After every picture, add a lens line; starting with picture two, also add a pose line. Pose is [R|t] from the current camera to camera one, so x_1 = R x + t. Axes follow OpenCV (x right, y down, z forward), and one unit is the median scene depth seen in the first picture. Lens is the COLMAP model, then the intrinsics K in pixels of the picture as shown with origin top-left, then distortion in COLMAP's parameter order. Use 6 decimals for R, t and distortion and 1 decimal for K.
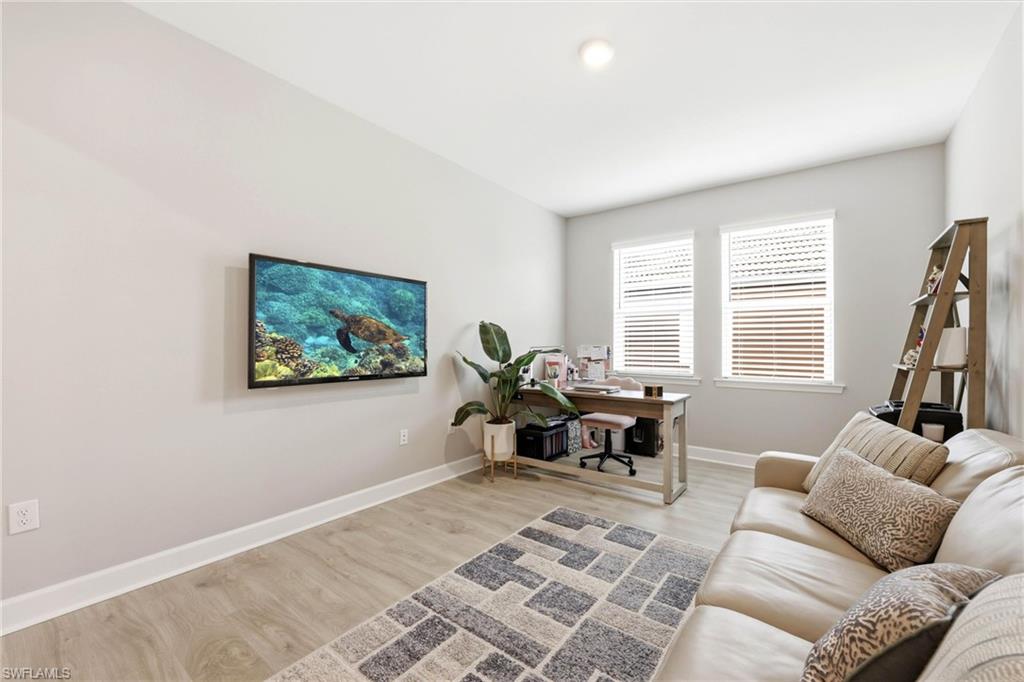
lens RADIAL K [[416.4, 0, 515.2], [0, 416.4, 343.1], [0, 0, 1]] dist [0.000039, 0.000244]
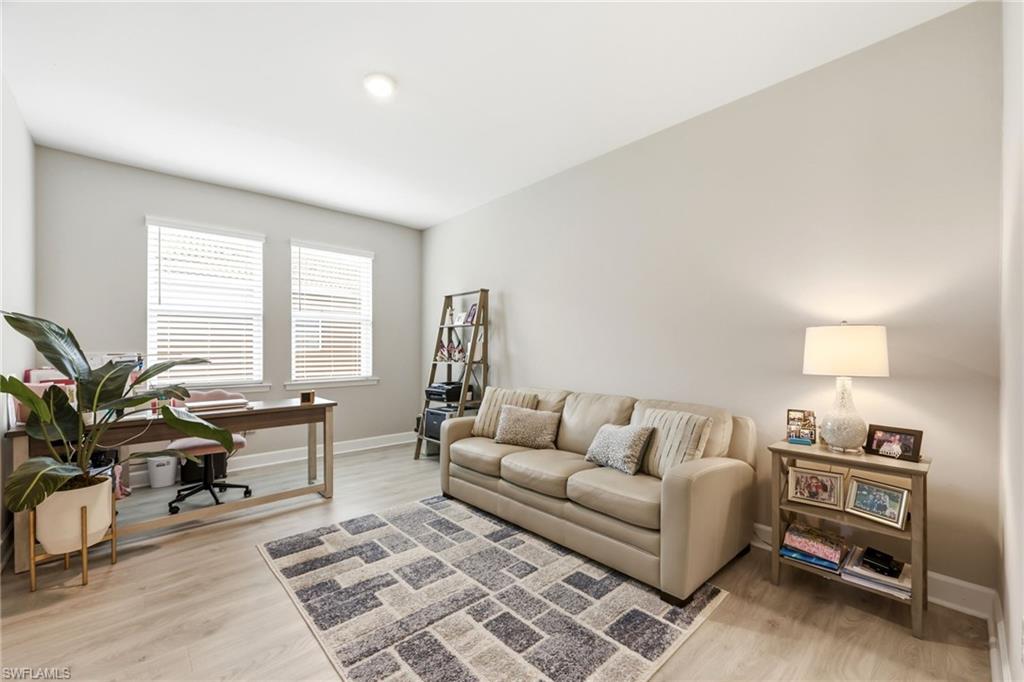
lens RADIAL K [[417.5, 0, 513.1], [0, 417.5, 354.0], [0, 0, 1]] dist [0.001244, 0.000213]
pose [[0.176996, -0.018504, 0.984038, -0.711488], [-0.002067, 0.999814, 0.019172, -0.012460], [-0.984209, -0.005427, 0.176924, 0.390573]]
